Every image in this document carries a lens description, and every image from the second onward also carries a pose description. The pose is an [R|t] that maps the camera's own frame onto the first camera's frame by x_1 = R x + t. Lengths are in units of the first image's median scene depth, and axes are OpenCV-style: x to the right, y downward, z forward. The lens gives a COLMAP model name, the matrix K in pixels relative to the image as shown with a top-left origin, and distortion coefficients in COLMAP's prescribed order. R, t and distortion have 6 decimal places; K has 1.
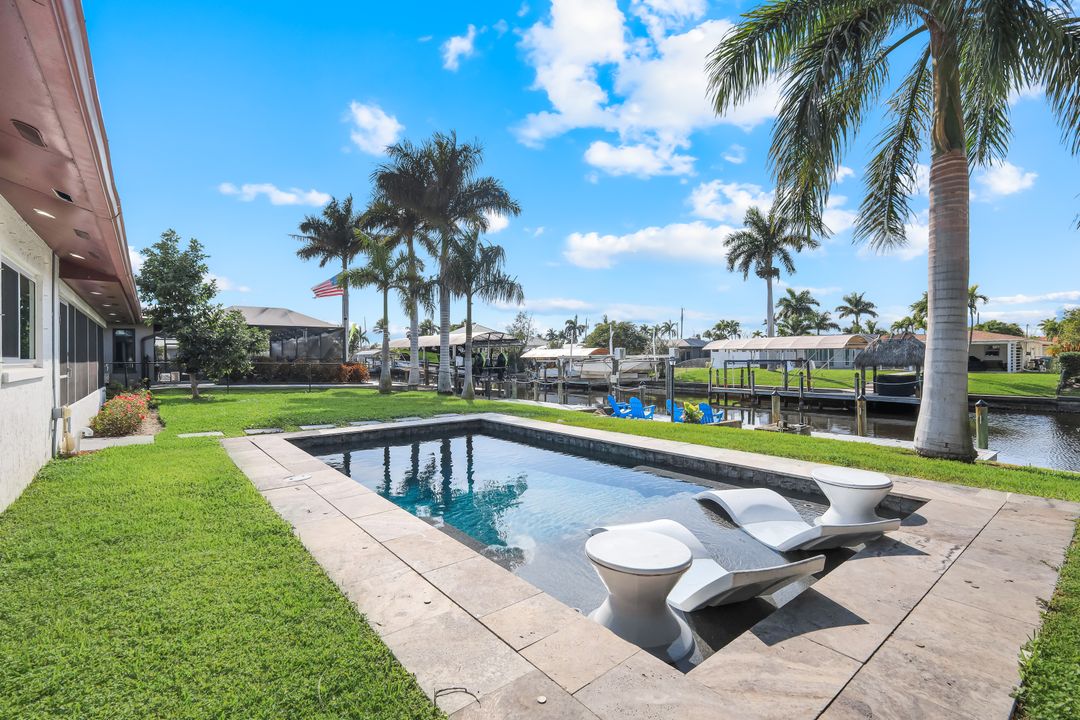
lens RADIAL K [[478.9, 0, 540.0], [0, 478.9, 360.0], [0, 0, 1]] dist [0.002559, 0.000385]
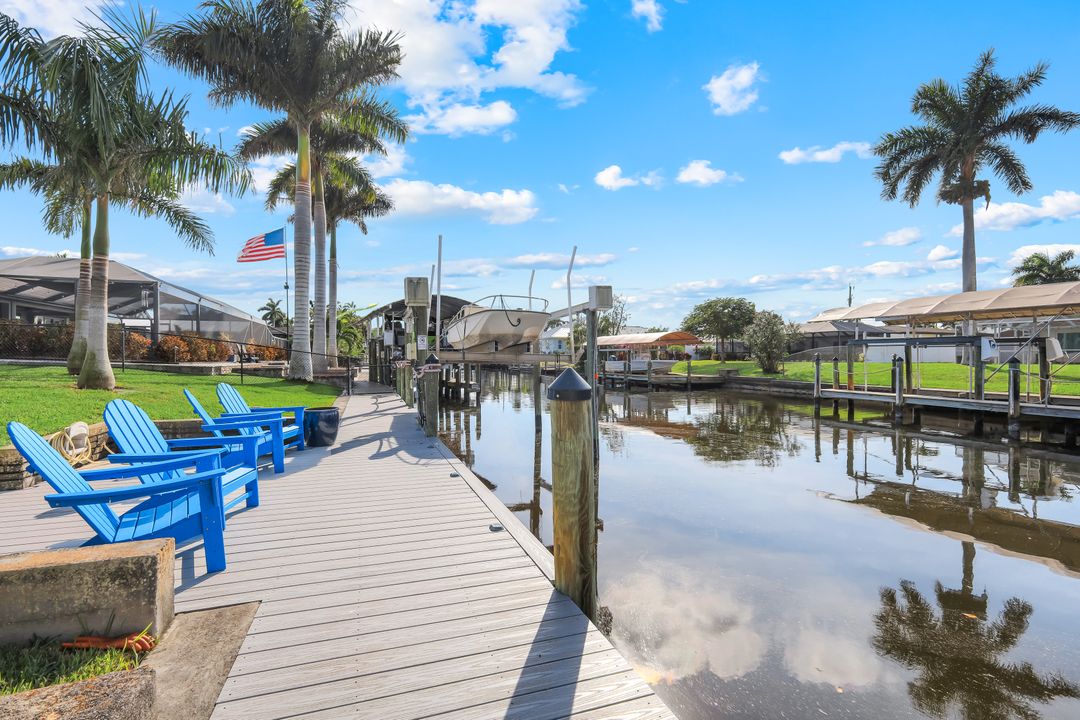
lens RADIAL K [[478.9, 0, 540.0], [0, 478.9, 360.0], [0, 0, 1]] dist [0.002559, 0.000385]
pose [[0.940657, 0.012188, -0.339140, 0.203560], [-0.014487, 0.999886, -0.004249, 0.026167], [0.339050, 0.008910, 0.940726, 0.306279]]
